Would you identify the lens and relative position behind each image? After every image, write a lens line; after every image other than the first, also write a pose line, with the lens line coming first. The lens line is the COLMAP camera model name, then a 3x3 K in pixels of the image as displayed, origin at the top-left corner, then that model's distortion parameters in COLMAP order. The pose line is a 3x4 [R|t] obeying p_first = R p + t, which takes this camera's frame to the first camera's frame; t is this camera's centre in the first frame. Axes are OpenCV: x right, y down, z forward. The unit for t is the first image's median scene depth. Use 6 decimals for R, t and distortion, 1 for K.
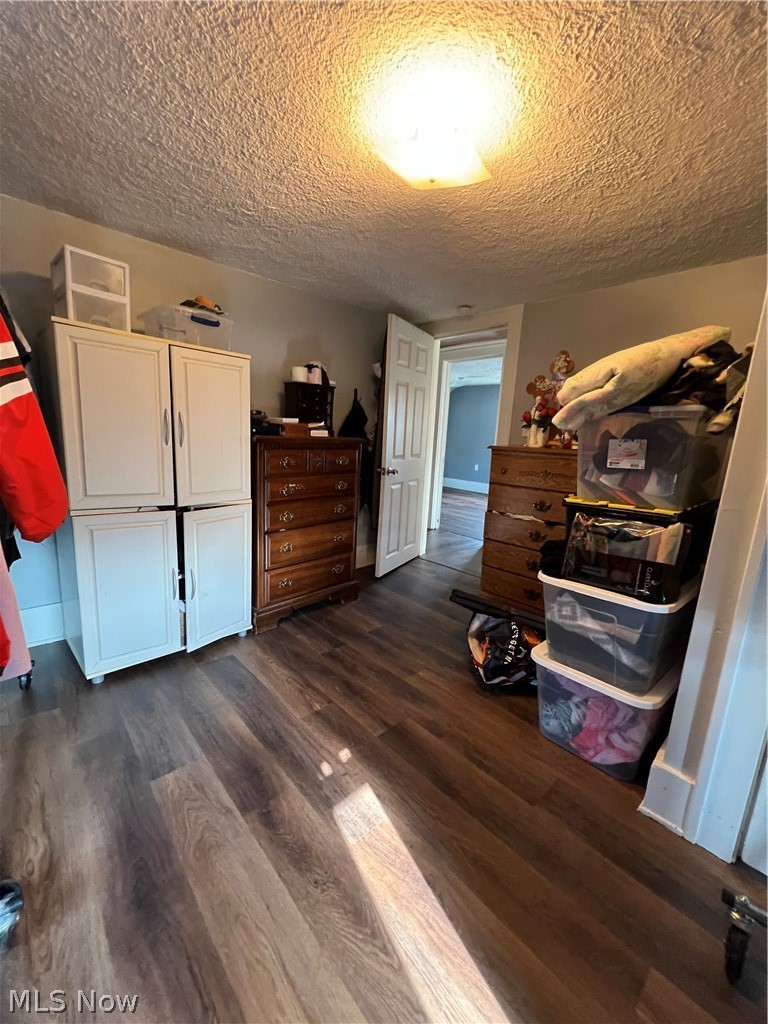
lens RADIAL K [[408.6, 0, 384.0], [0, 408.6, 512.0], [0, 0, 1]] dist [-0.000702, -0.000009]
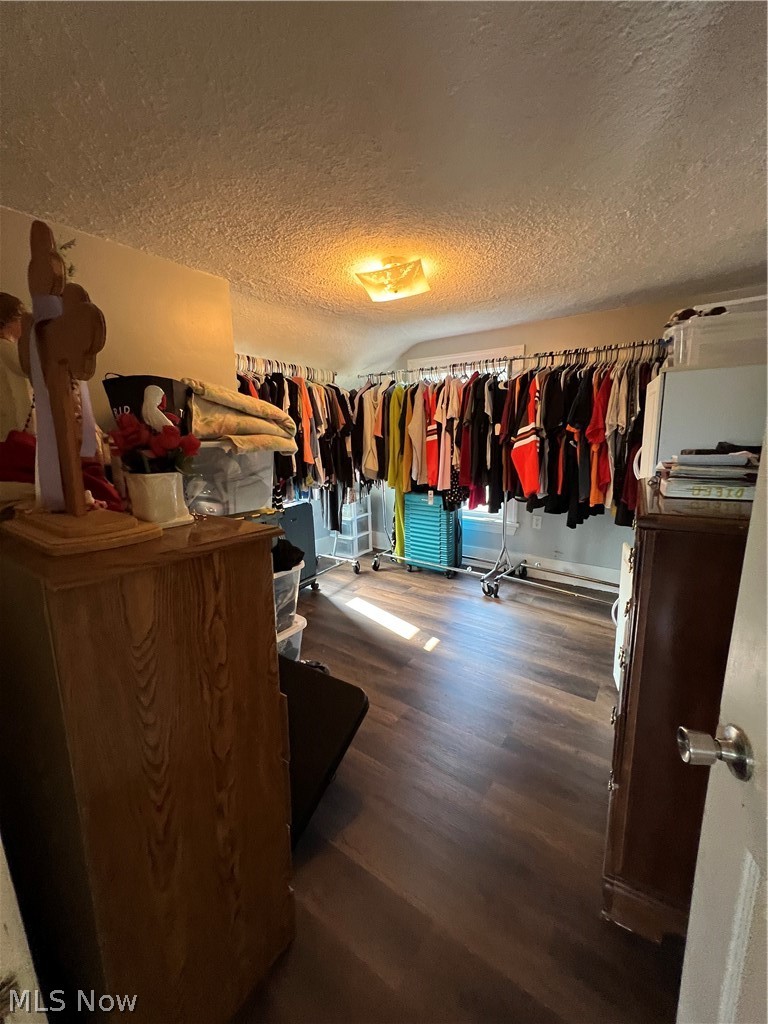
lens RADIAL K [[408.6, 0, 384.0], [0, 408.6, 512.0], [0, 0, 1]] dist [-0.000702, -0.000009]
pose [[-0.978306, -0.004490, -0.207117, 0.440115], [-0.073474, 0.942294, 0.326624, -0.470838], [0.193699, 0.334756, -0.922182, 2.412792]]
